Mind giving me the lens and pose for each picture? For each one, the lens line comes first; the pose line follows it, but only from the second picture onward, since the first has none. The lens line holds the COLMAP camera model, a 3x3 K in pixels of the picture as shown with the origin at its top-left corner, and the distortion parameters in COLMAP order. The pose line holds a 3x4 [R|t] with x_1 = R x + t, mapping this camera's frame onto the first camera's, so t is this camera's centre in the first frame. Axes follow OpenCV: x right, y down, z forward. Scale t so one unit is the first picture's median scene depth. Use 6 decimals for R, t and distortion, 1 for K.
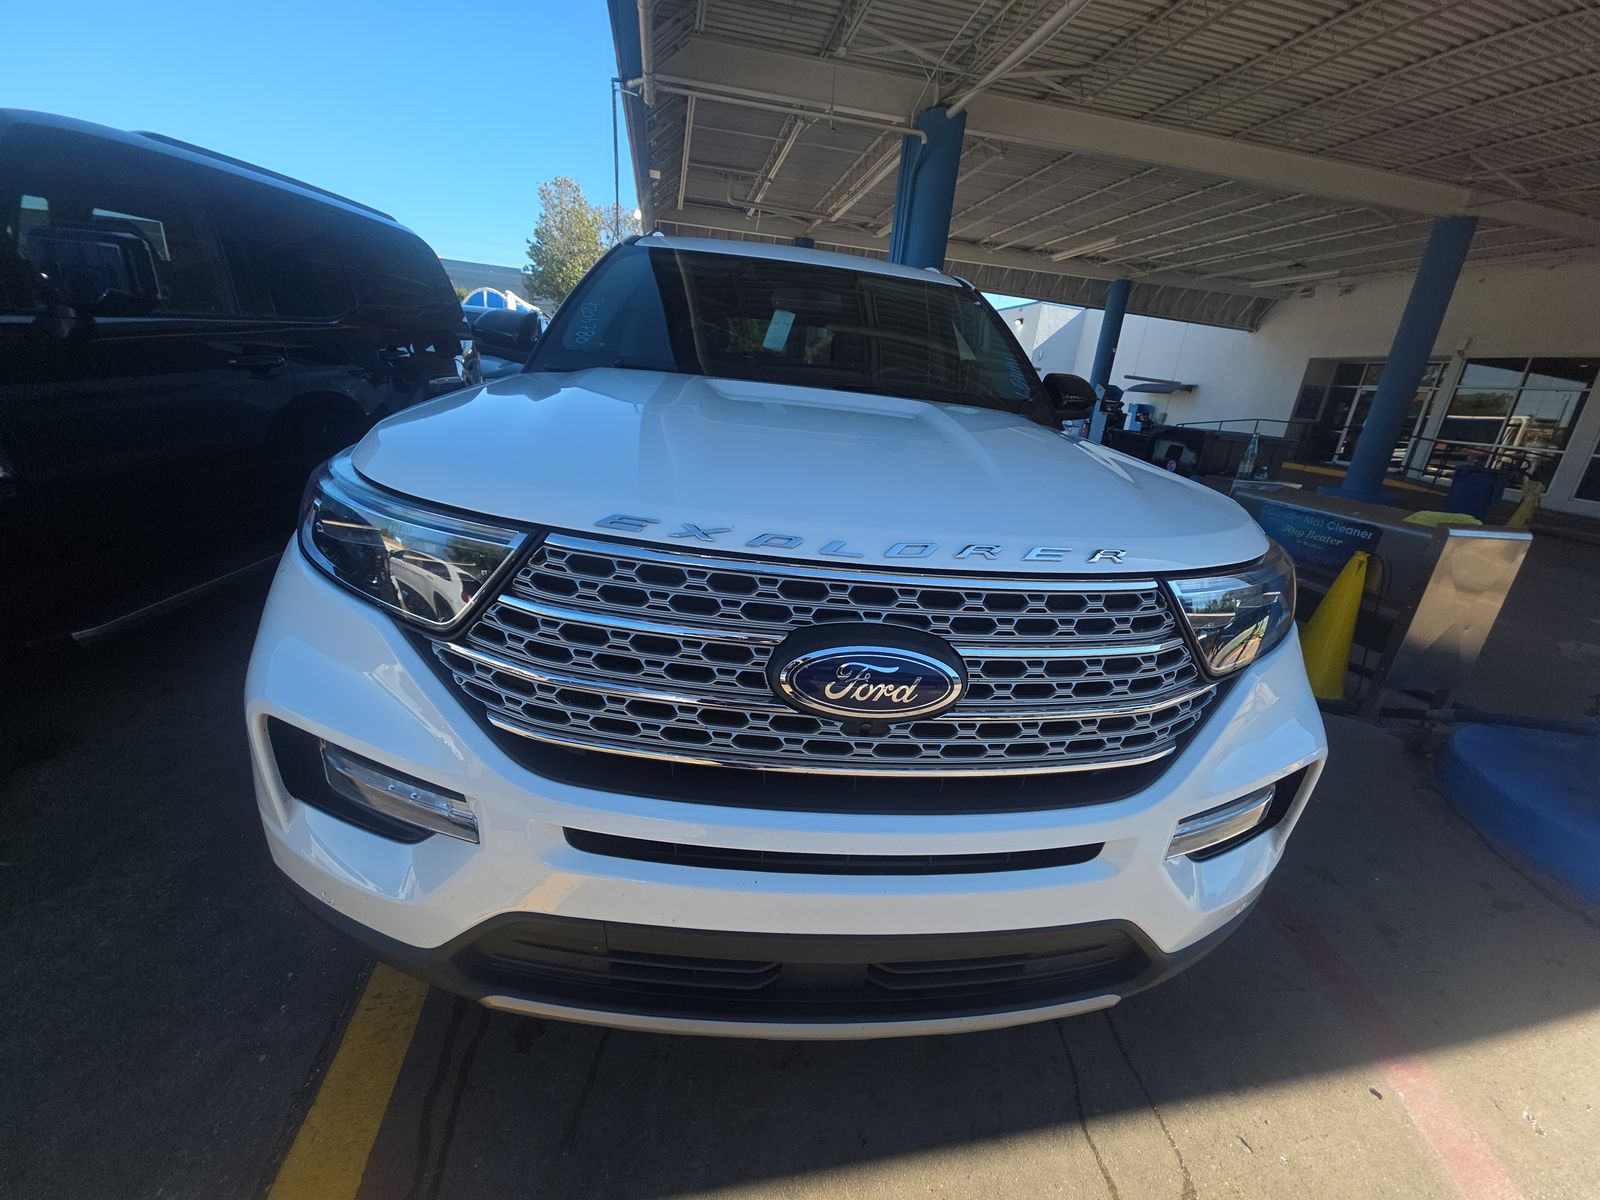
lens RADIAL K [[635.5, 0, 800.0], [0, 635.5, 600.0], [0, 0, 1]] dist [0.016079, -0.009728]
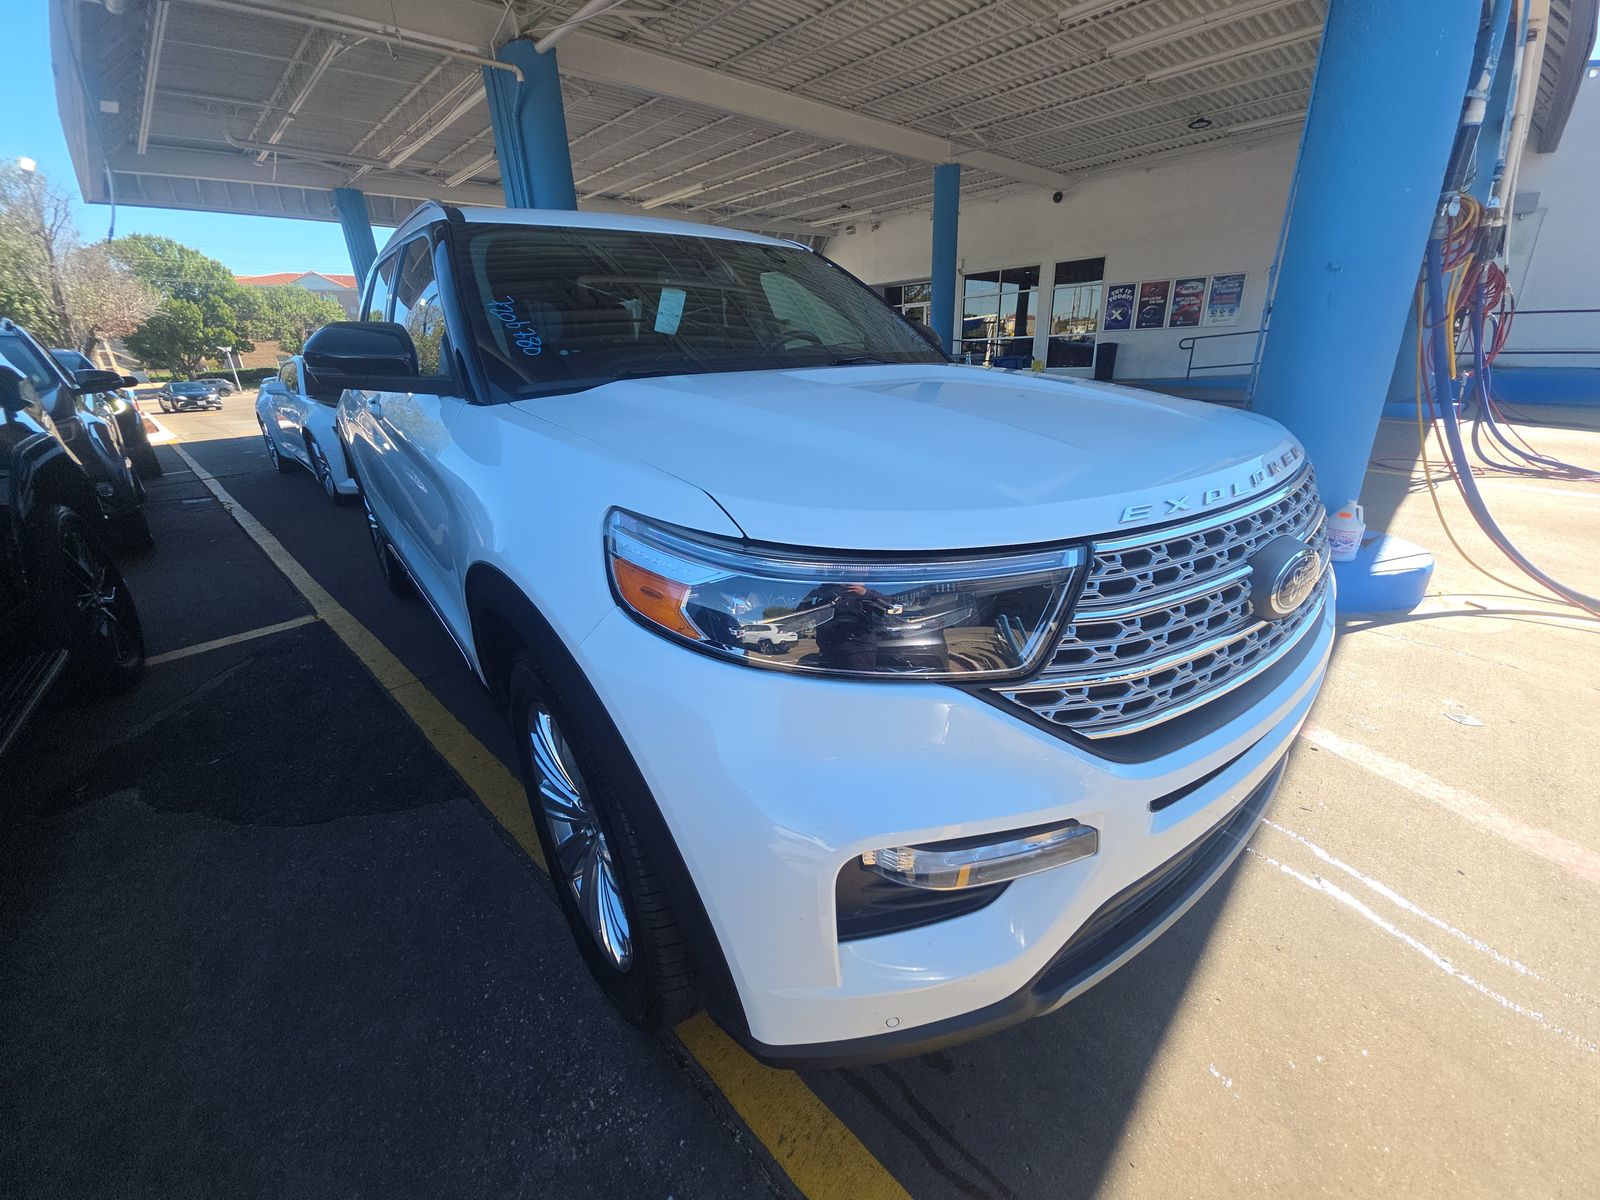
lens RADIAL K [[646.8, 0, 799.5], [0, 646.8, 603.6], [0, 0, 1]] dist [0.012488, -0.009465]
pose [[0.817969, -0.321967, 0.476722, -0.124312], [0.292173, 0.946379, 0.137845, -0.027806], [-0.495541, 0.026533, 0.868179, 0.031571]]
